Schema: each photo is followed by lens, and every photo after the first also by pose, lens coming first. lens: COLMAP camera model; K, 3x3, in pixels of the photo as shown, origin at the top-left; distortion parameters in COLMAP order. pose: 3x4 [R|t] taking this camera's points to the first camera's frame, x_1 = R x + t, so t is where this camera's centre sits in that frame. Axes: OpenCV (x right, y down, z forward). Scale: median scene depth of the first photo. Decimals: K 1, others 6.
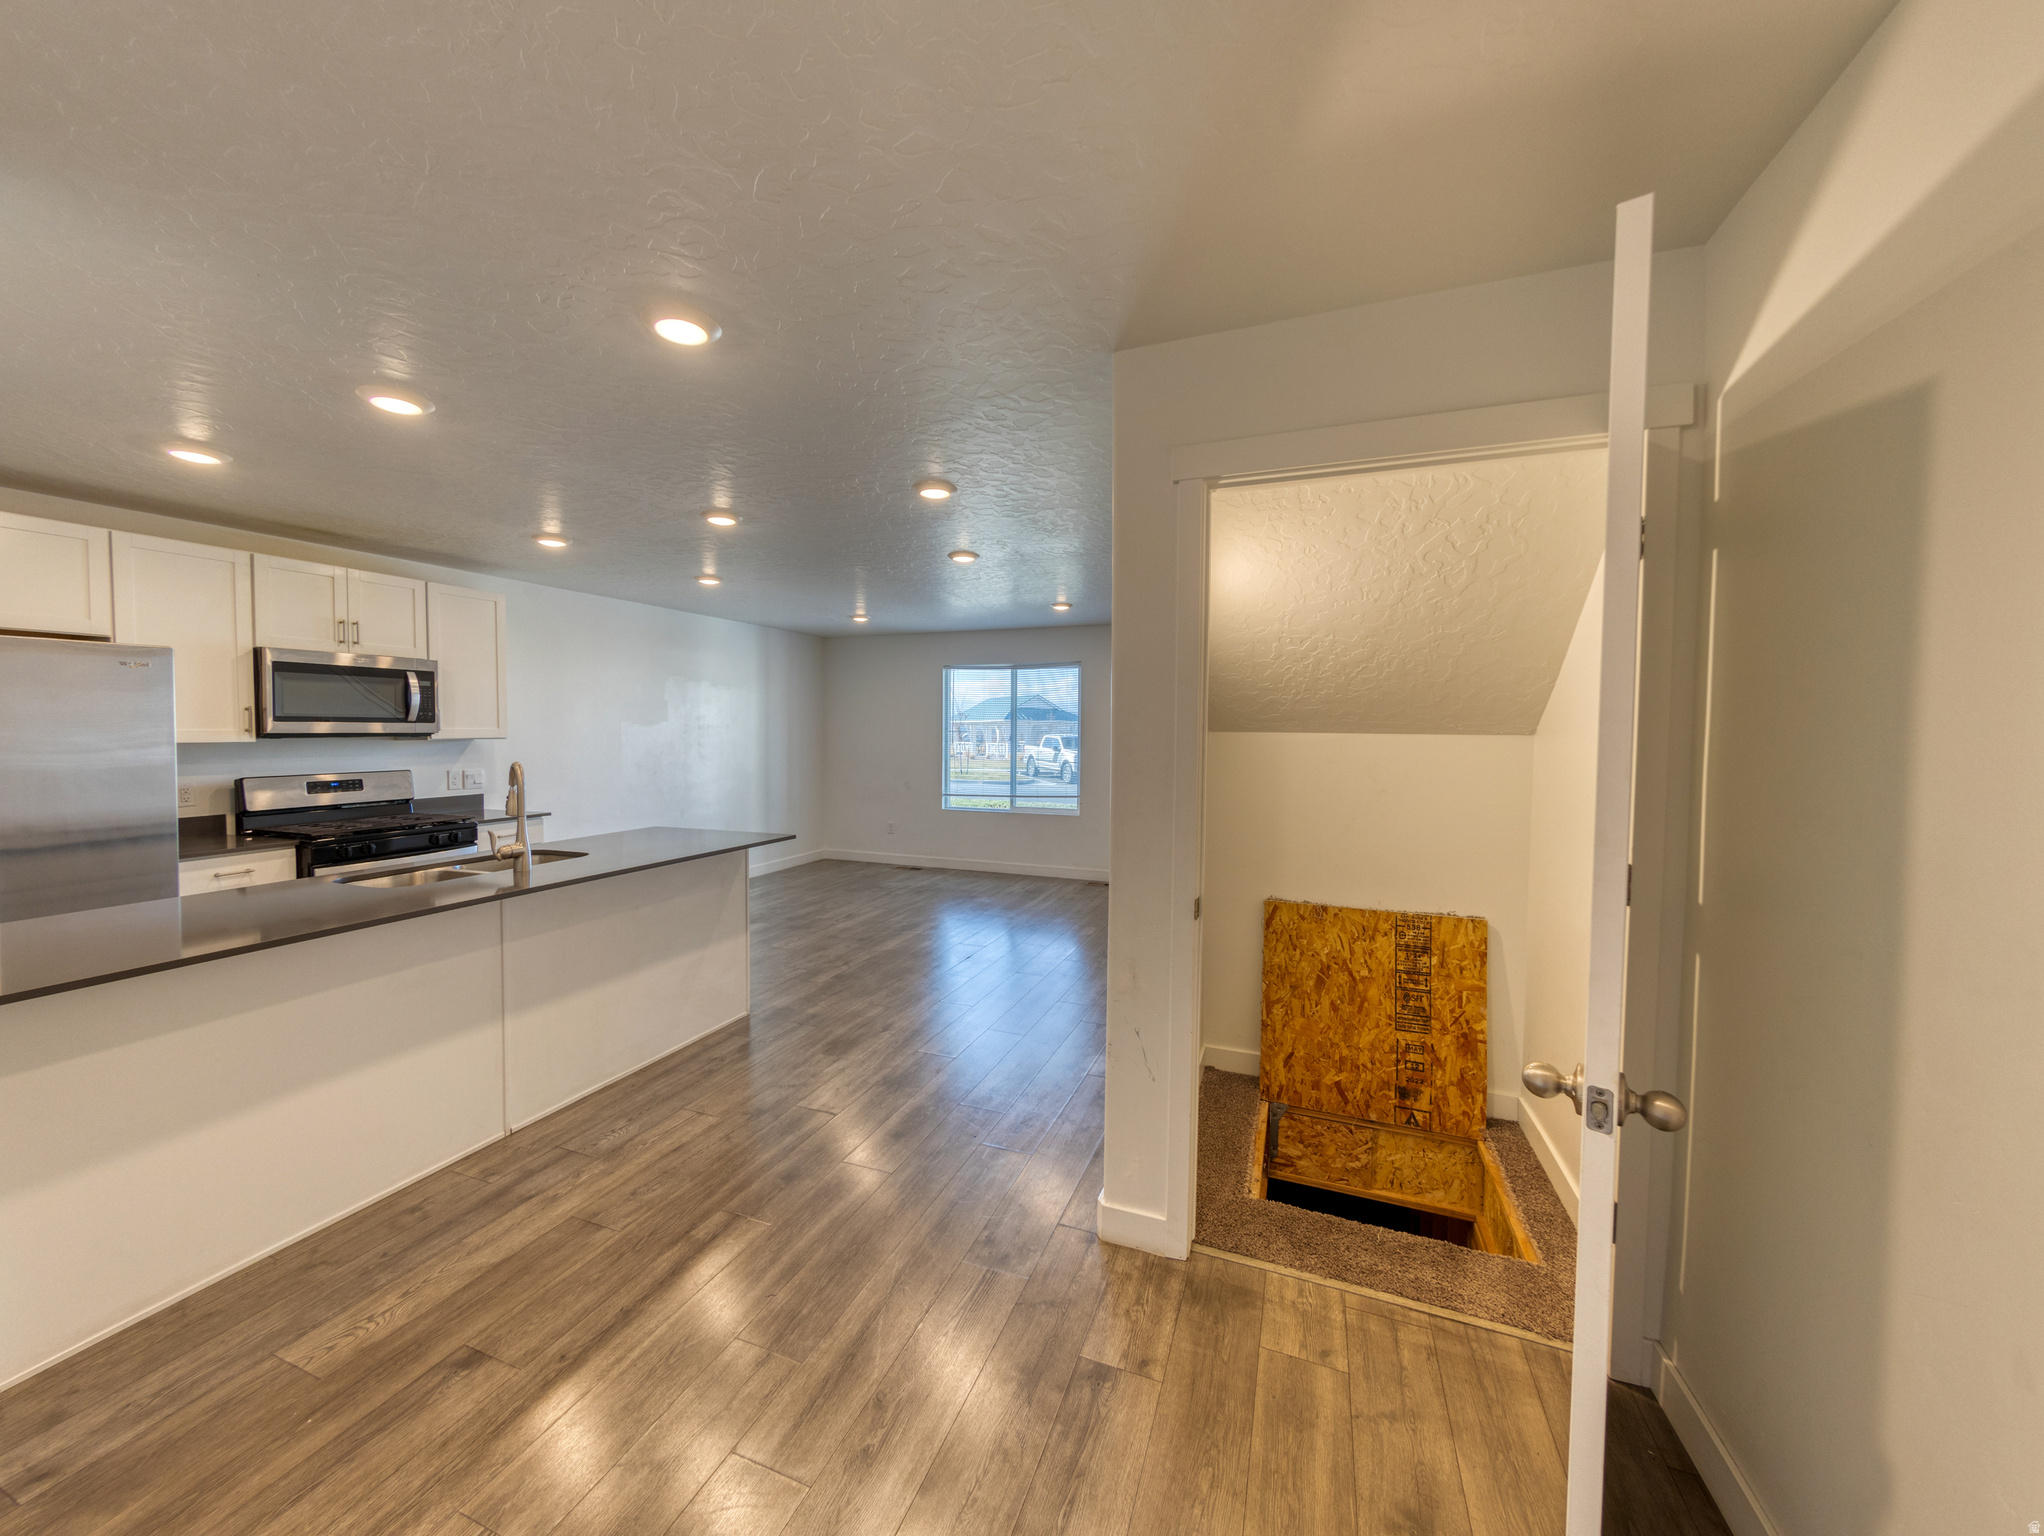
lens RADIAL K [[747.4, 0, 1013.8], [0, 747.4, 752.8], [0, 0, 1]] dist [-0.001825, -0.000107]
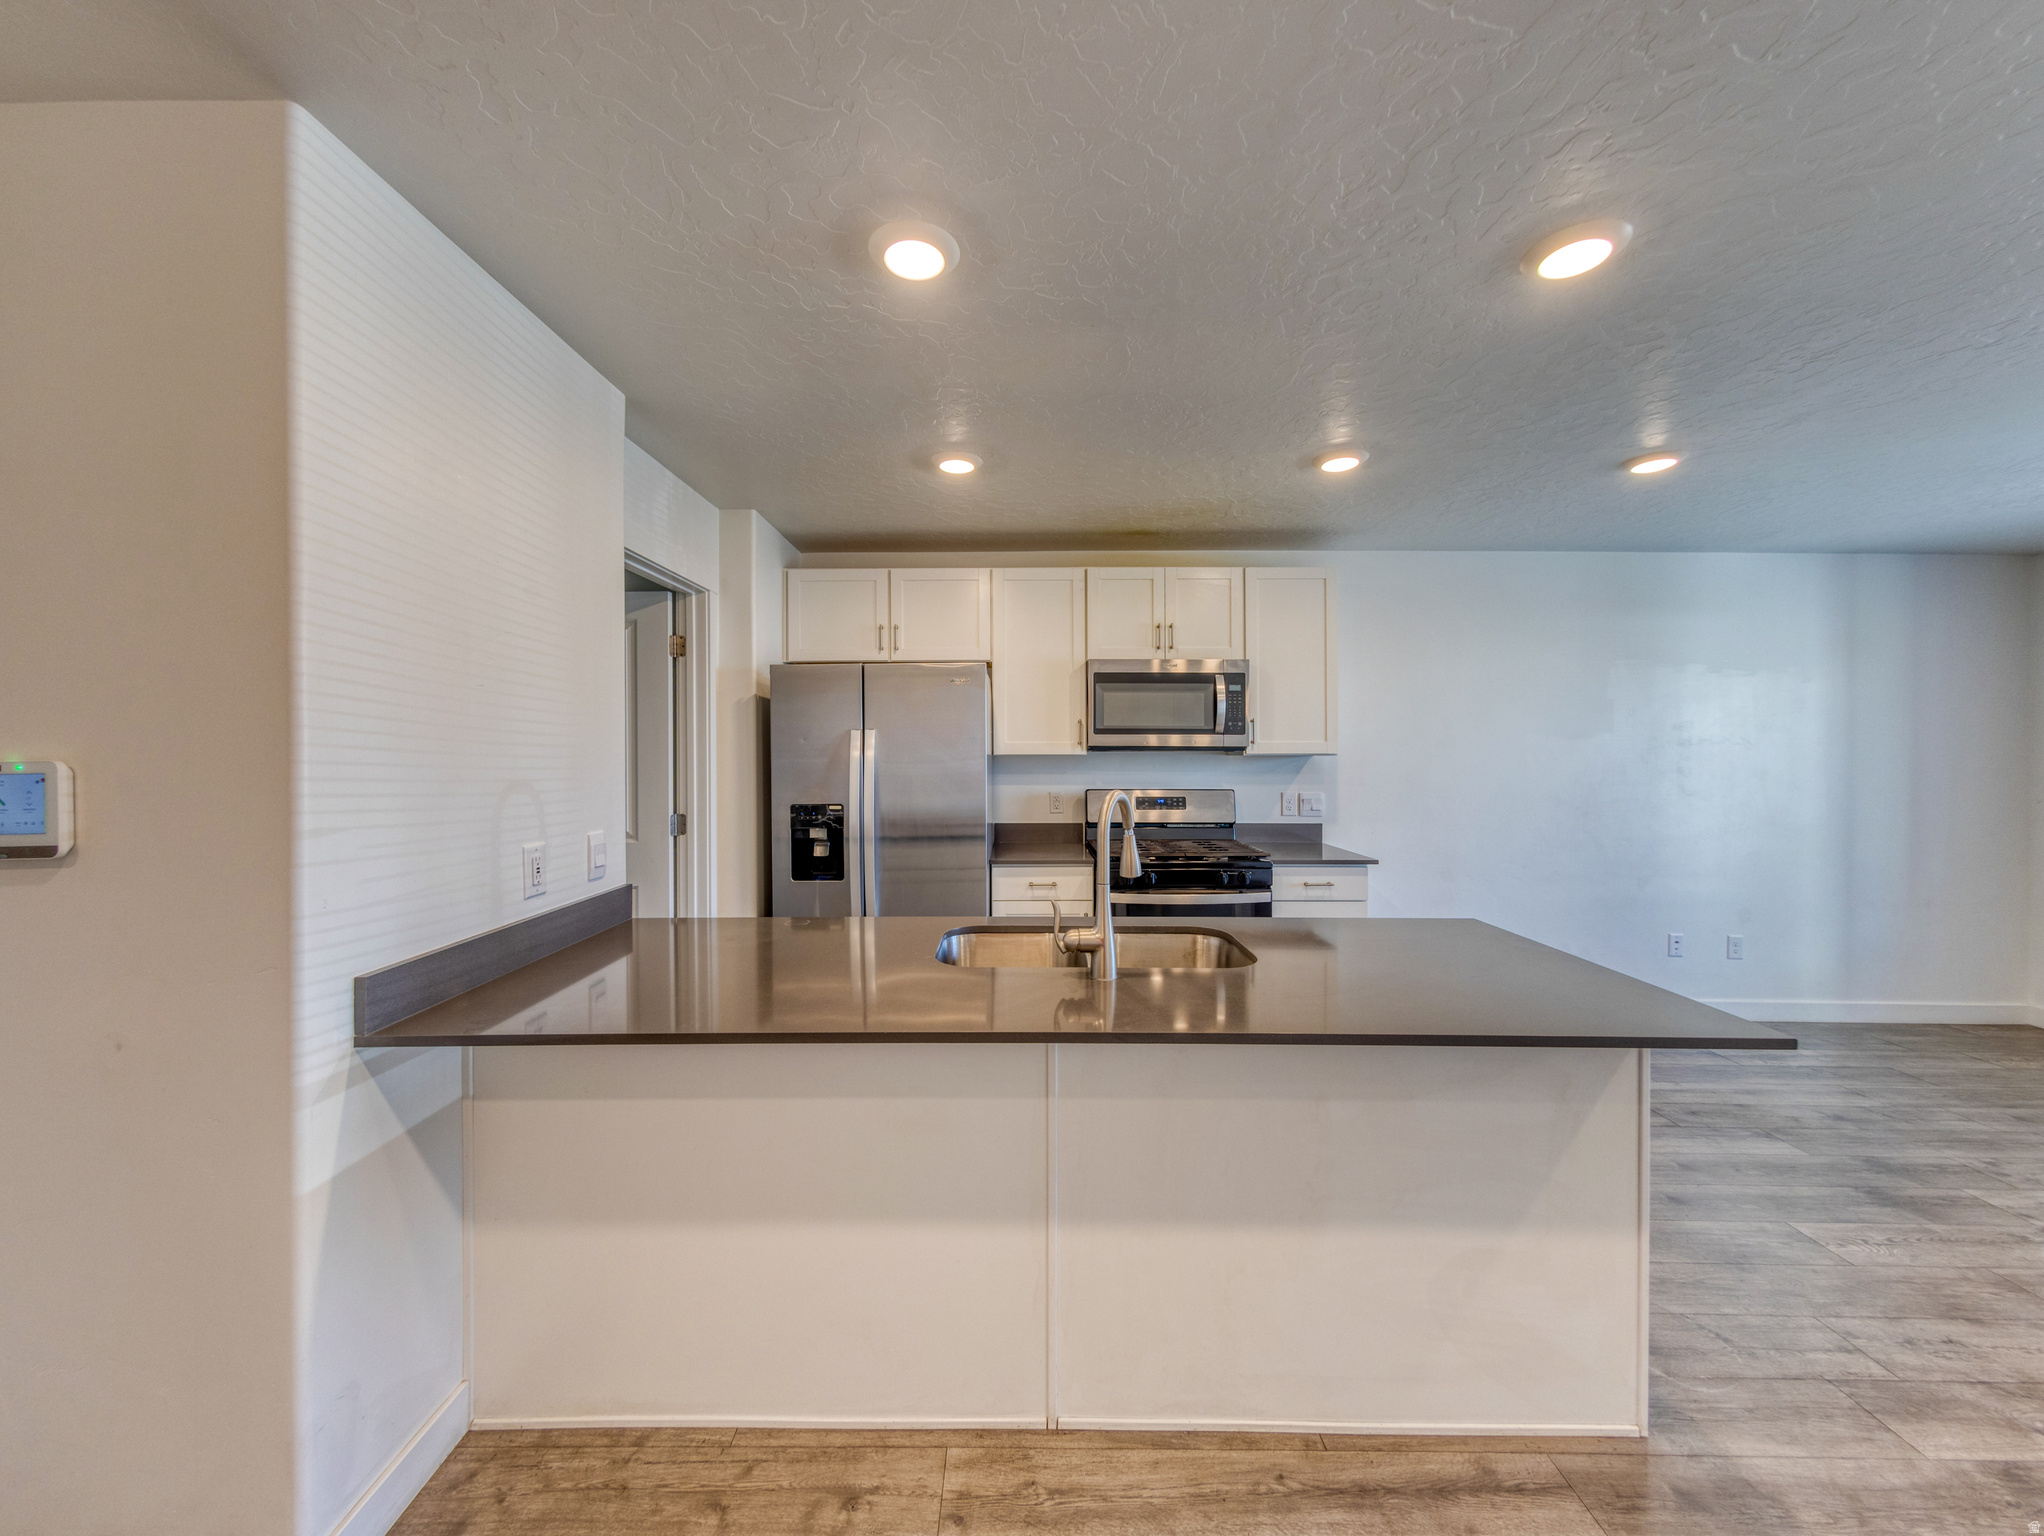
lens RADIAL K [[758.8, 0, 1017.1], [0, 758.8, 745.0], [0, 0, 1]] dist [0.000630, 0.000096]
pose [[0.365466, -0.000090, -0.930825, -0.085106], [-0.033533, 0.999350, -0.013262, -0.009224], [0.930220, 0.036060, 0.365225, 0.469758]]
